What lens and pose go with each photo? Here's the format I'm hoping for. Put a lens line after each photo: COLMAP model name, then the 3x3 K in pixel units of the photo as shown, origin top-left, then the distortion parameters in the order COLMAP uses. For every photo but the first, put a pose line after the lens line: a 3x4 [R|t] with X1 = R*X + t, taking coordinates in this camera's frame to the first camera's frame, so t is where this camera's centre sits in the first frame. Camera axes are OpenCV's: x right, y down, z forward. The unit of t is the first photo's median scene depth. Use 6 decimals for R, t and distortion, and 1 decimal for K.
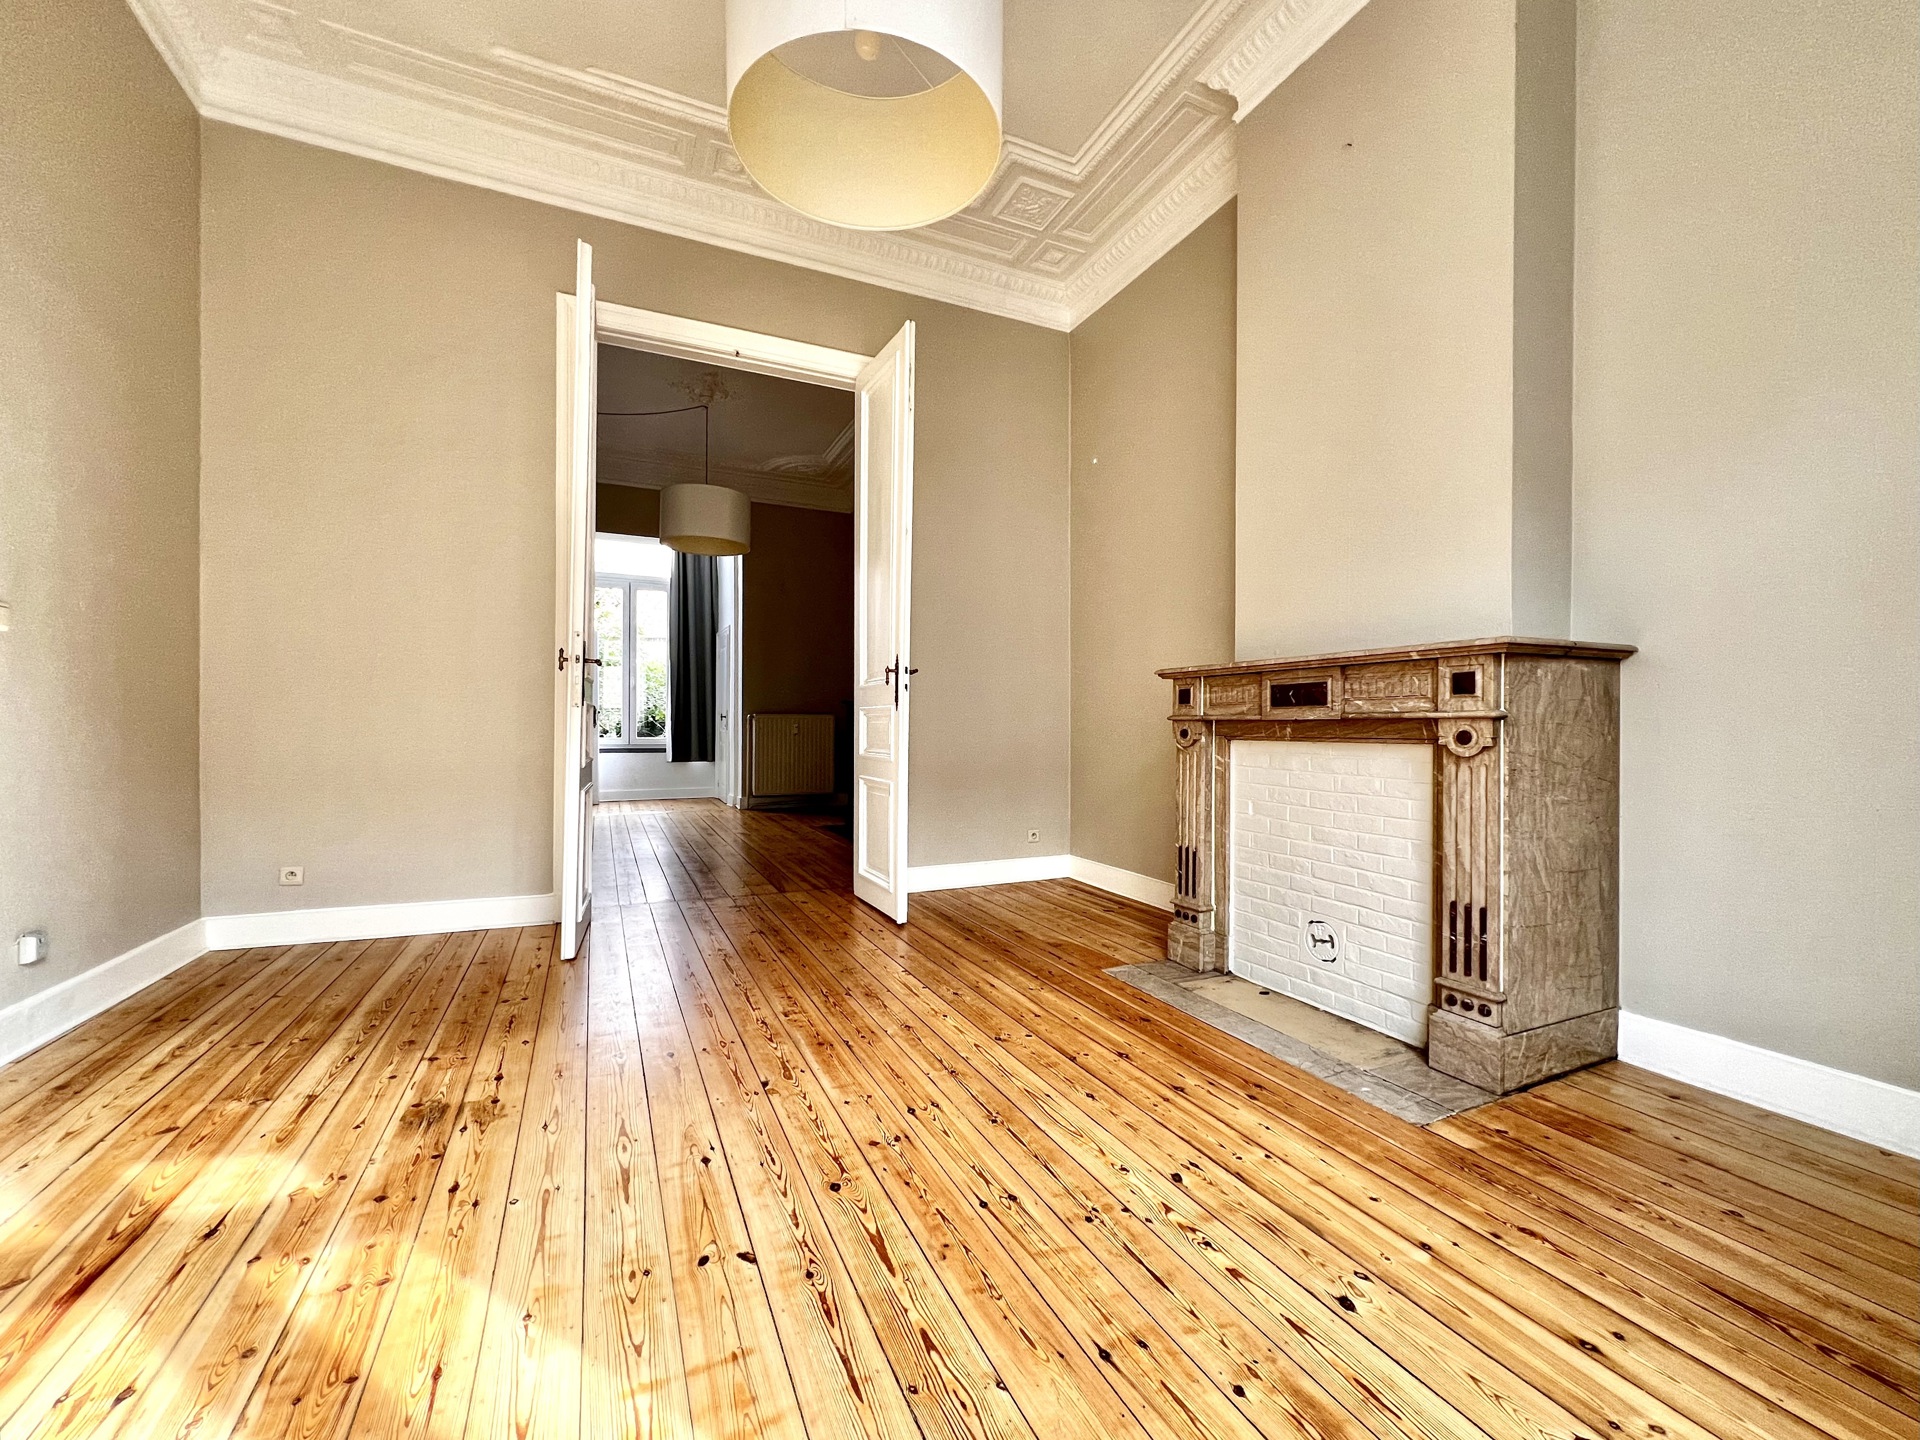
lens RADIAL K [[781.9, 0, 960.3], [0, 781.9, 729.5], [0, 0, 1]] dist [0.000873, 0.000267]
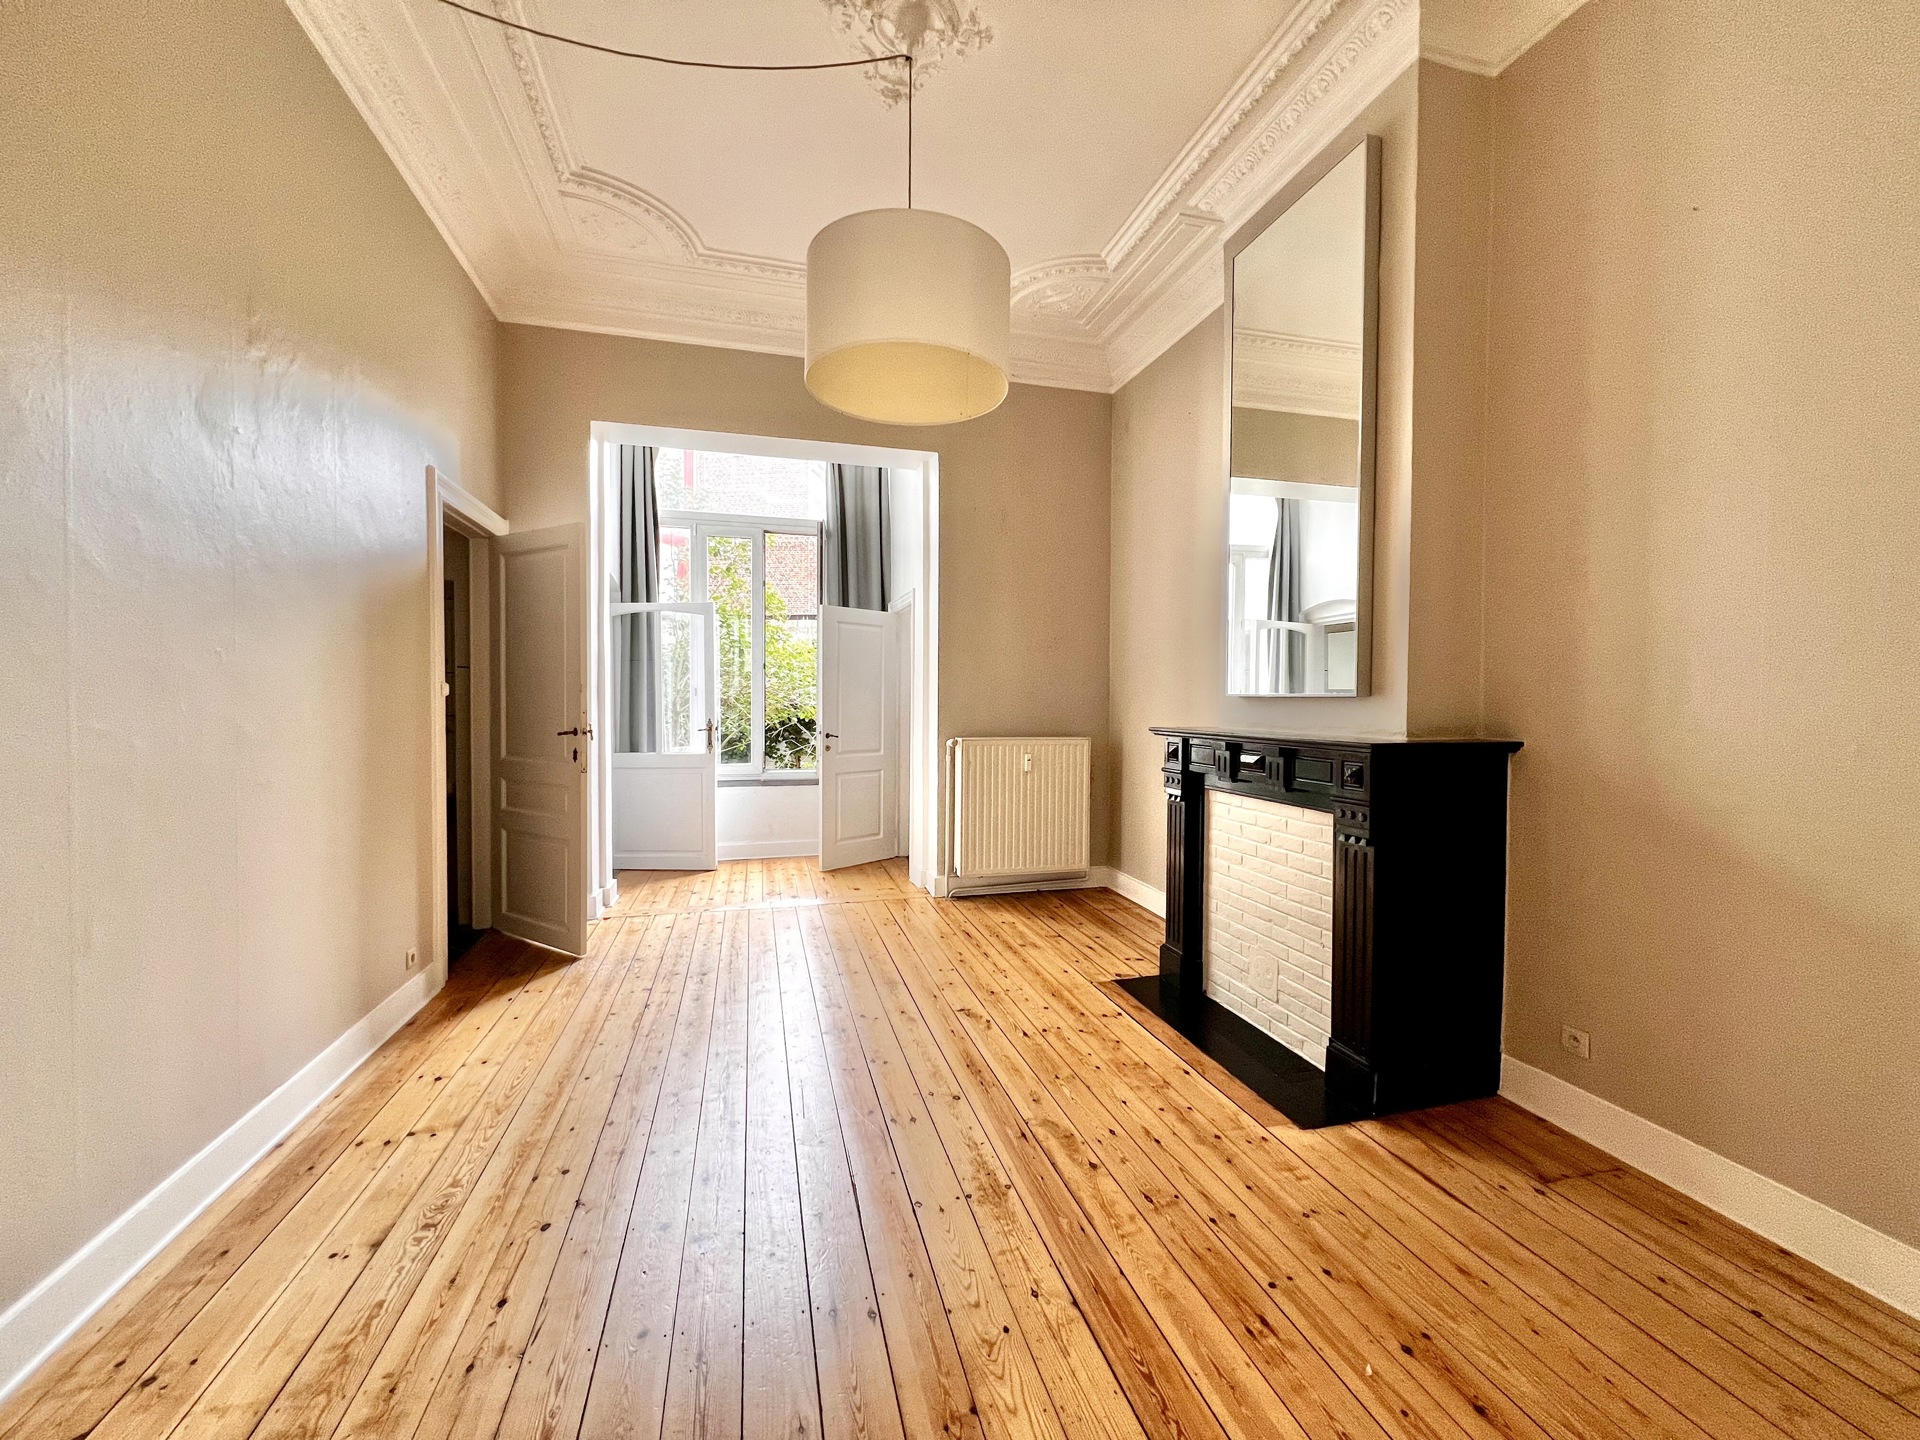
lens RADIAL K [[781.9, 0, 970.8], [0, 781.9, 717.8], [0, 0, 1]] dist [0.000873, 0.000267]
pose [[0.989233, -0.005374, -0.146253, -0.650757], [0.008749, 0.999710, 0.022447, -0.189046], [0.146090, -0.023484, 0.988992, 1.615080]]
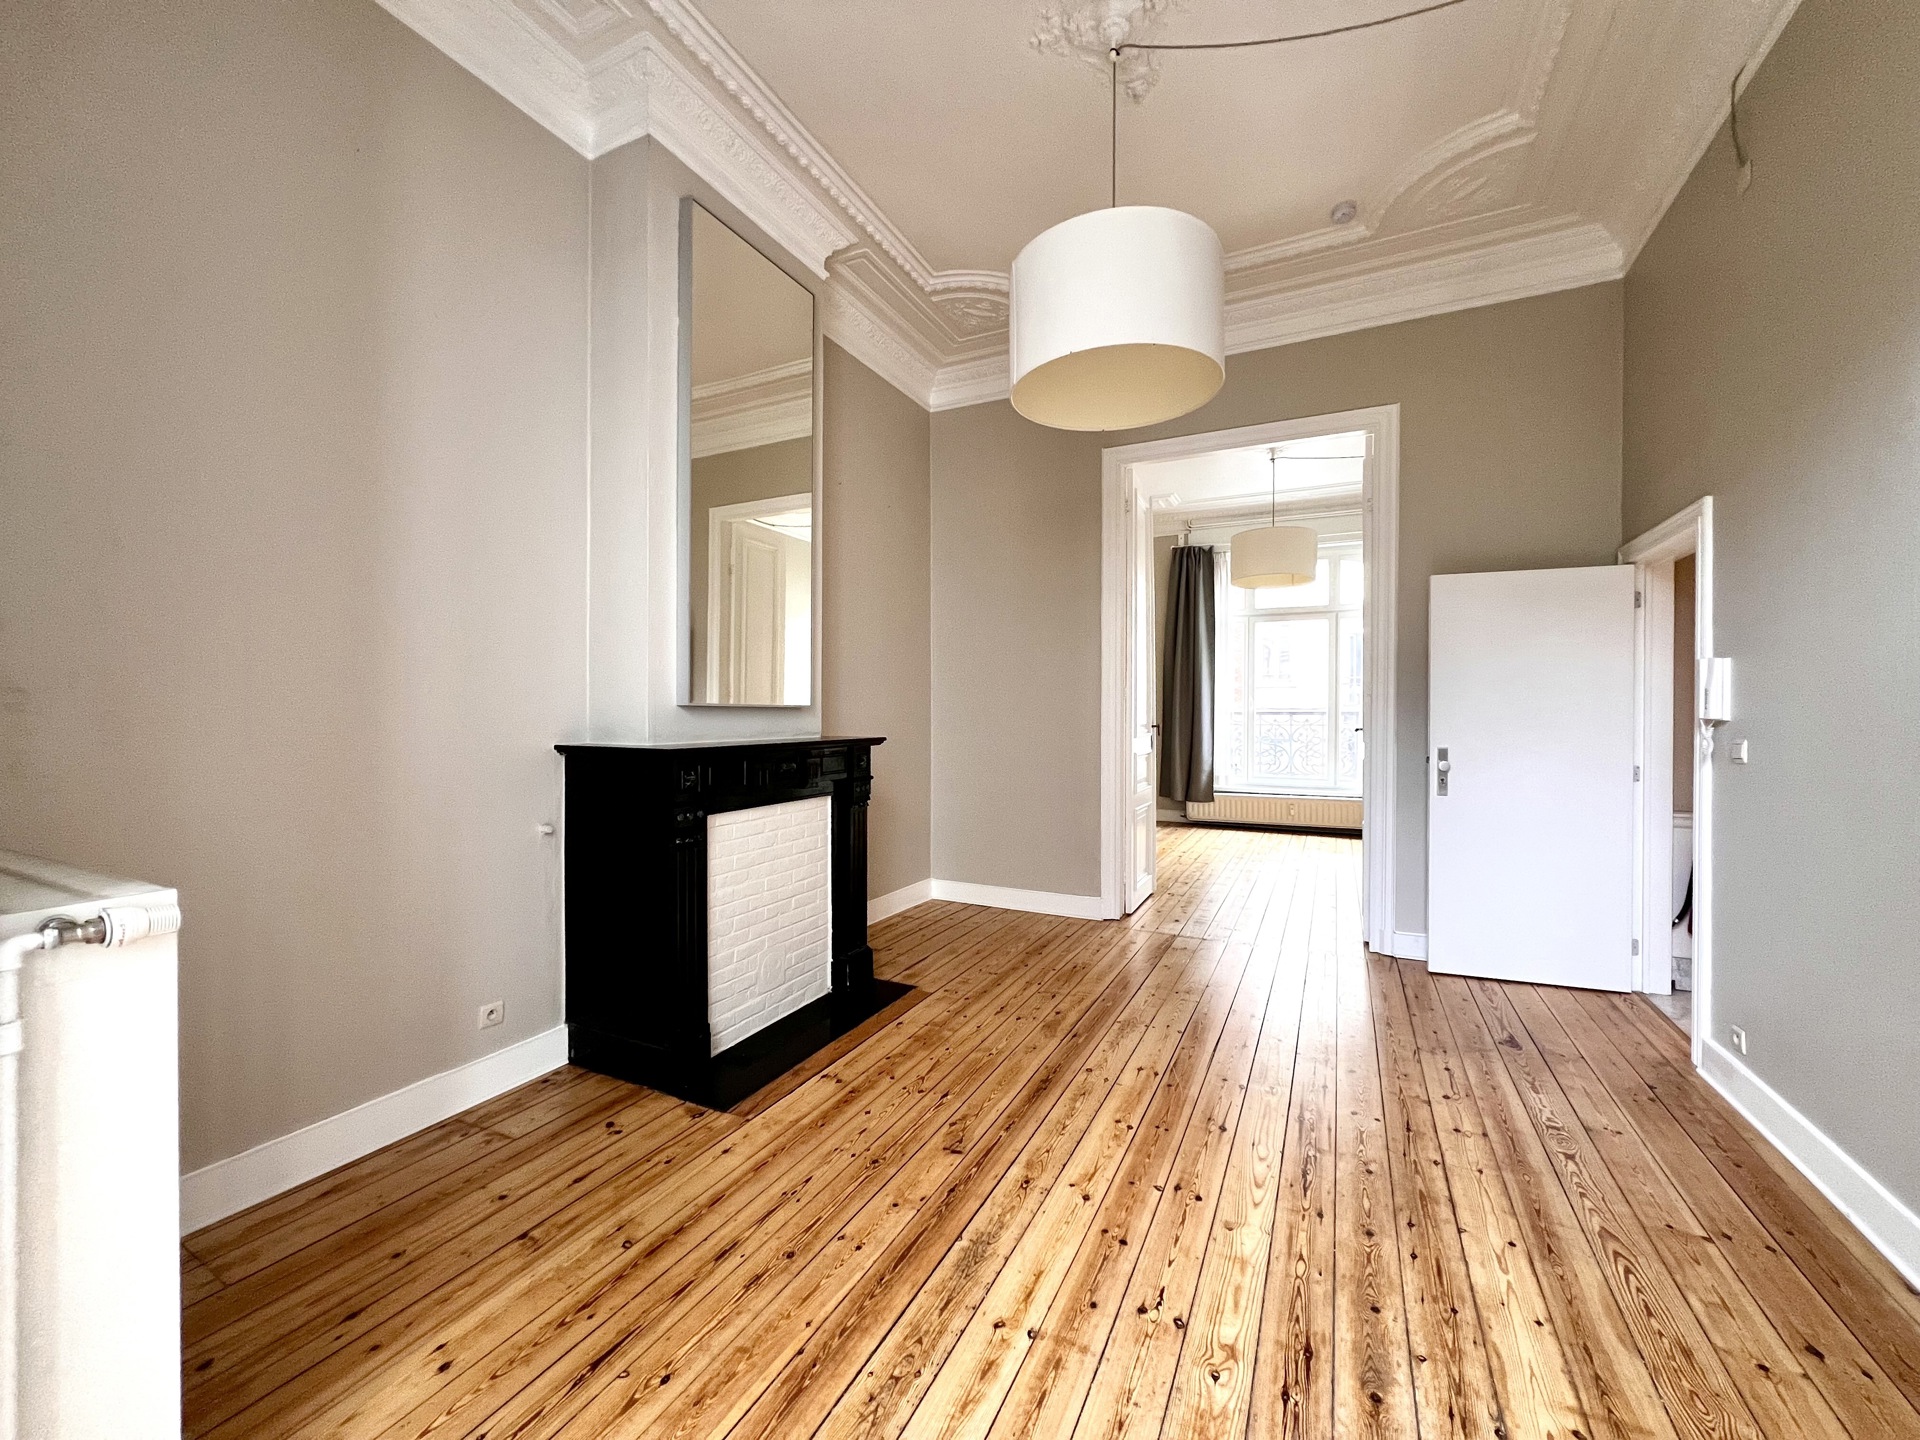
lens RADIAL K [[781.9, 0, 947.7], [0, 781.9, 715.8], [0, 0, 1]] dist [0.000873, 0.000267]
pose [[-0.633974, -0.019692, 0.773104, -2.118763], [-0.012066, 0.999806, 0.015572, -0.202743], [-0.773261, 0.000544, -0.634088, 4.649905]]
